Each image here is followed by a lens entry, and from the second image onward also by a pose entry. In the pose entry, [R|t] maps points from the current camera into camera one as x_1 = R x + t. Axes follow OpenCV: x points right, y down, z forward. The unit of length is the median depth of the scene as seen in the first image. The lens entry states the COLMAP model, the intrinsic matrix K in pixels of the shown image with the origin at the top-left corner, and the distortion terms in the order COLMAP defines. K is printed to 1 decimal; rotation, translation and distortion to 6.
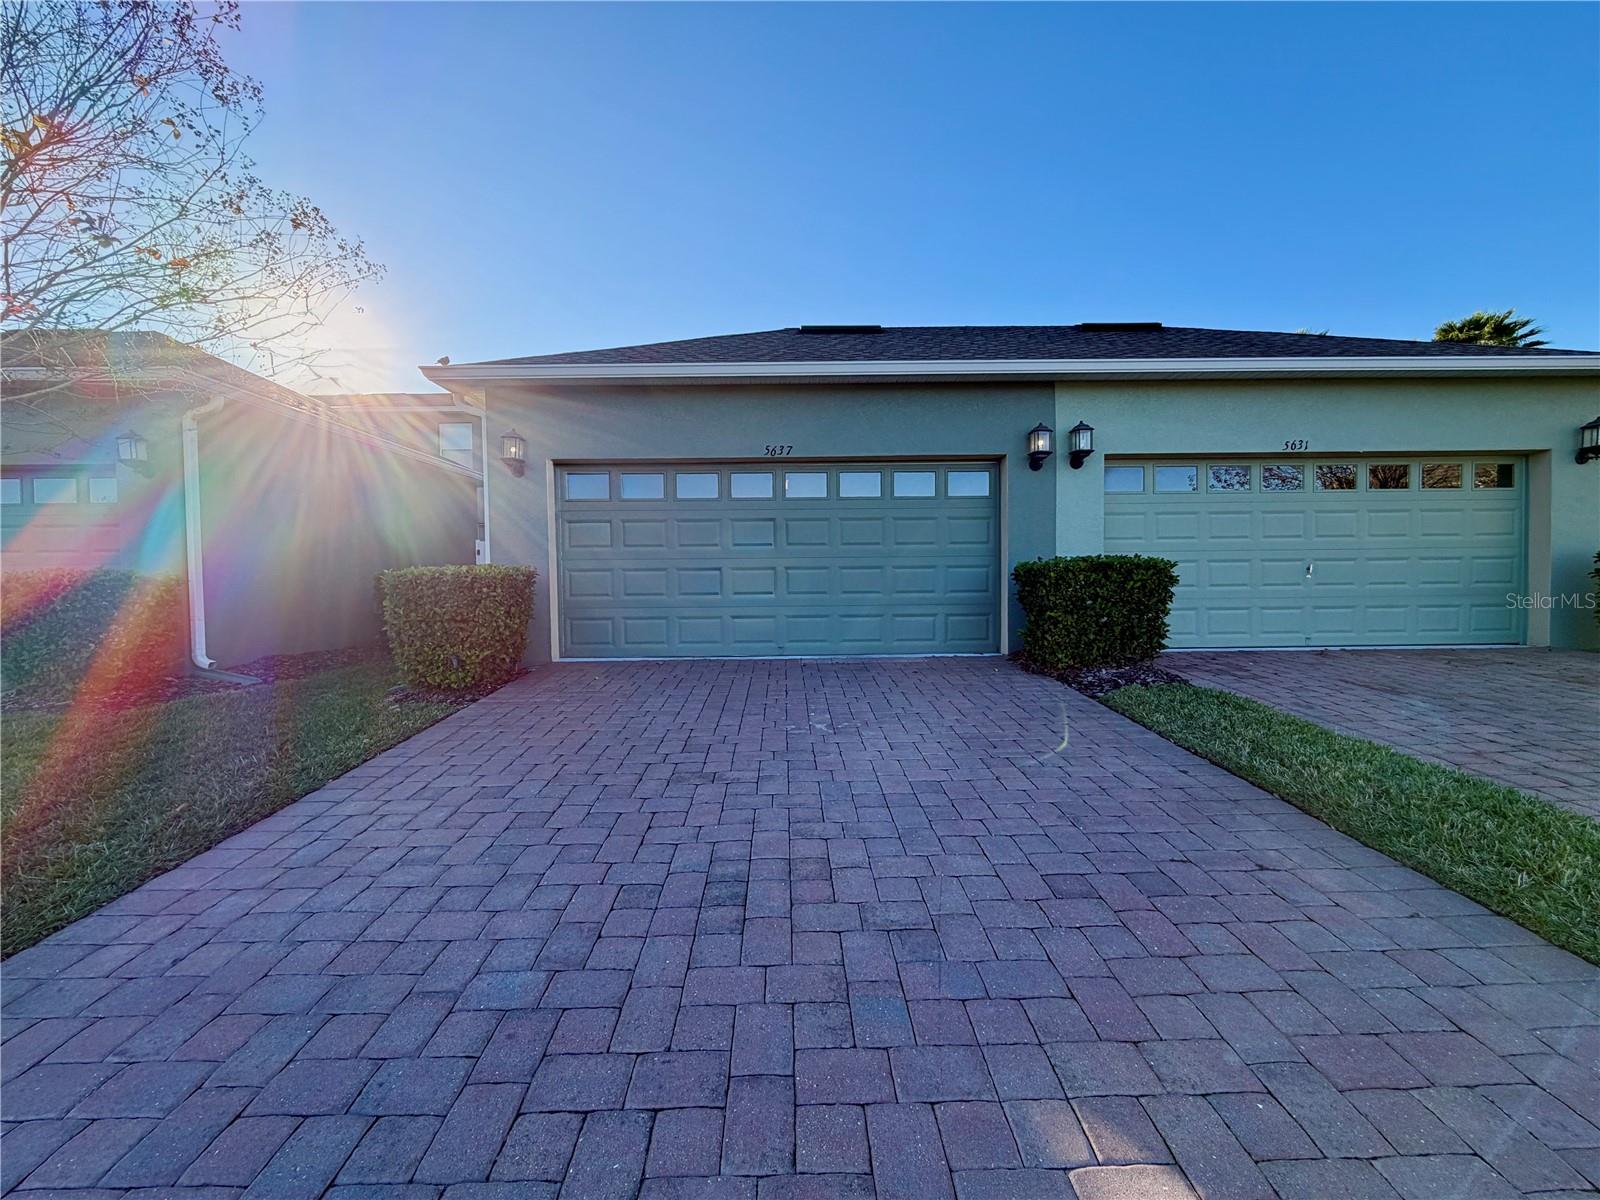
lens RADIAL K [[636.9, 0, 797.6], [0, 636.9, 600.1], [0, 0, 1]] dist [-0.000337, 0.000259]
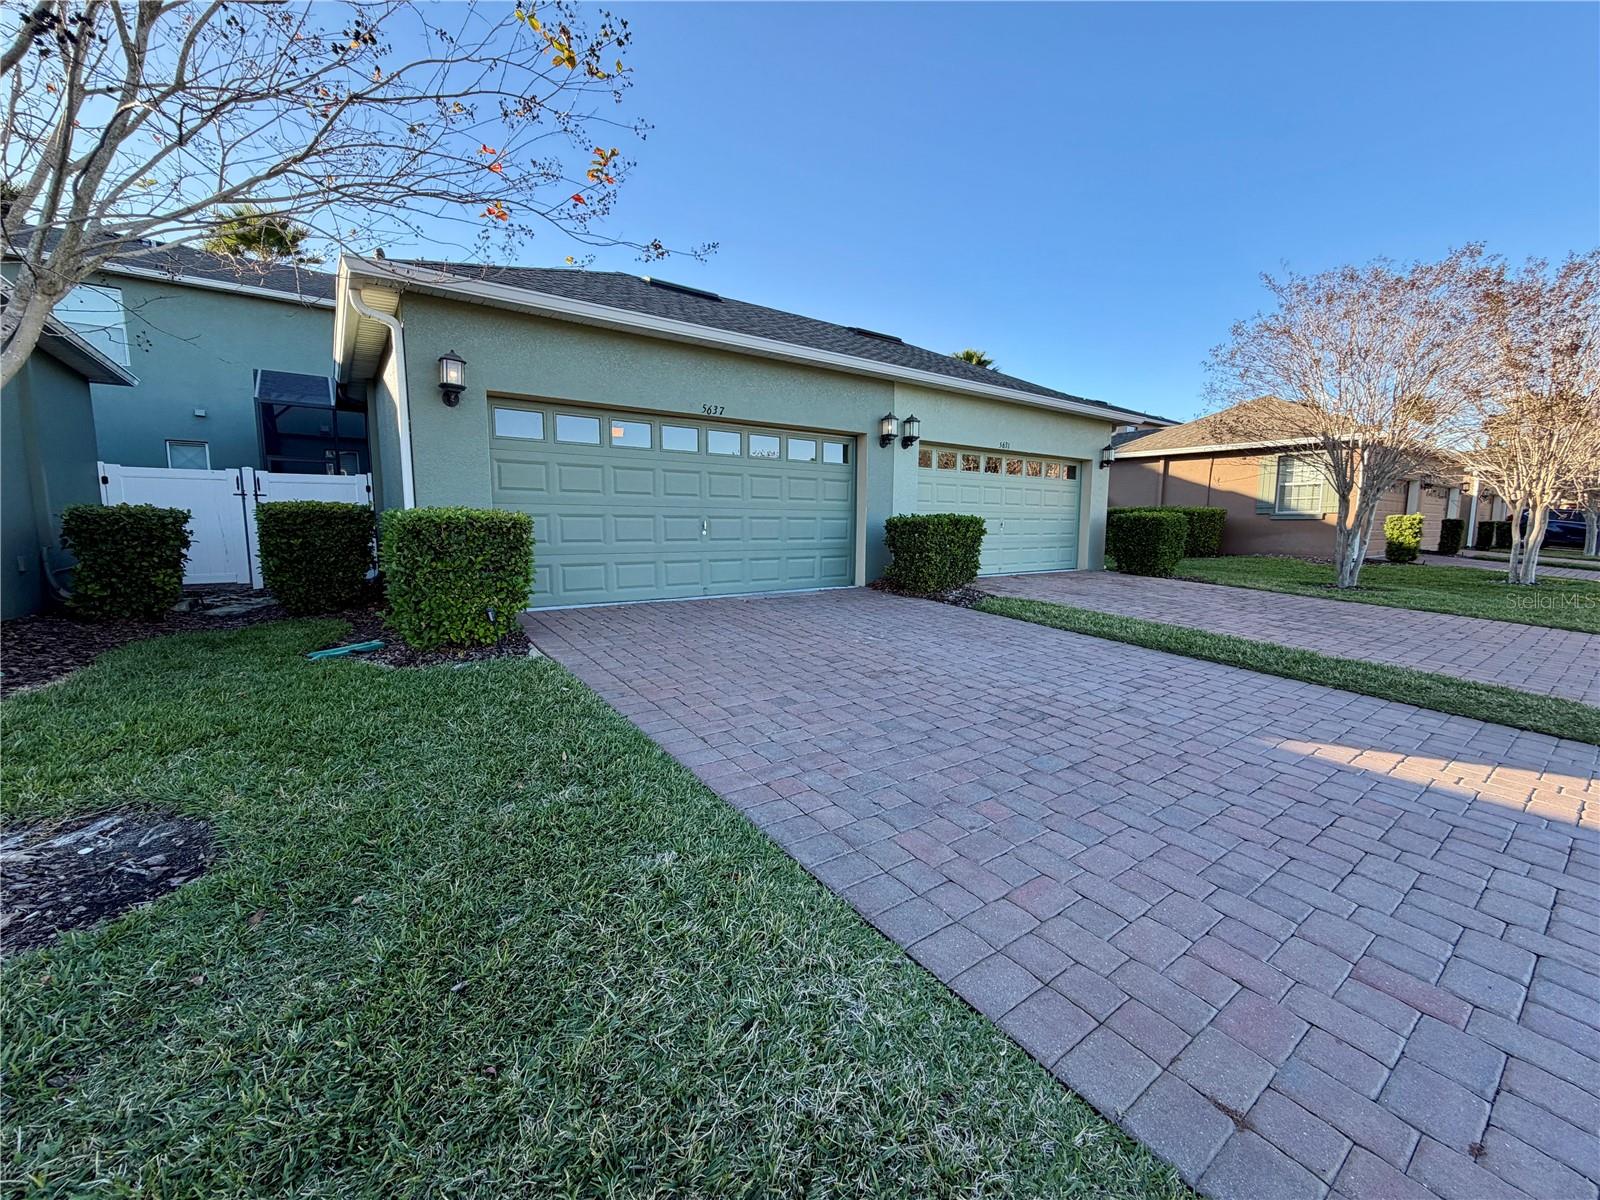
lens RADIAL K [[636.9, 0, 800.6], [0, 636.9, 598.9], [0, 0, 1]] dist [-0.000337, 0.000259]
pose [[0.813507, -0.053365, 0.579101, -0.557261], [0.008361, 0.996751, 0.080105, 0.003945], [-0.581495, -0.060324, 0.811311, 0.000822]]
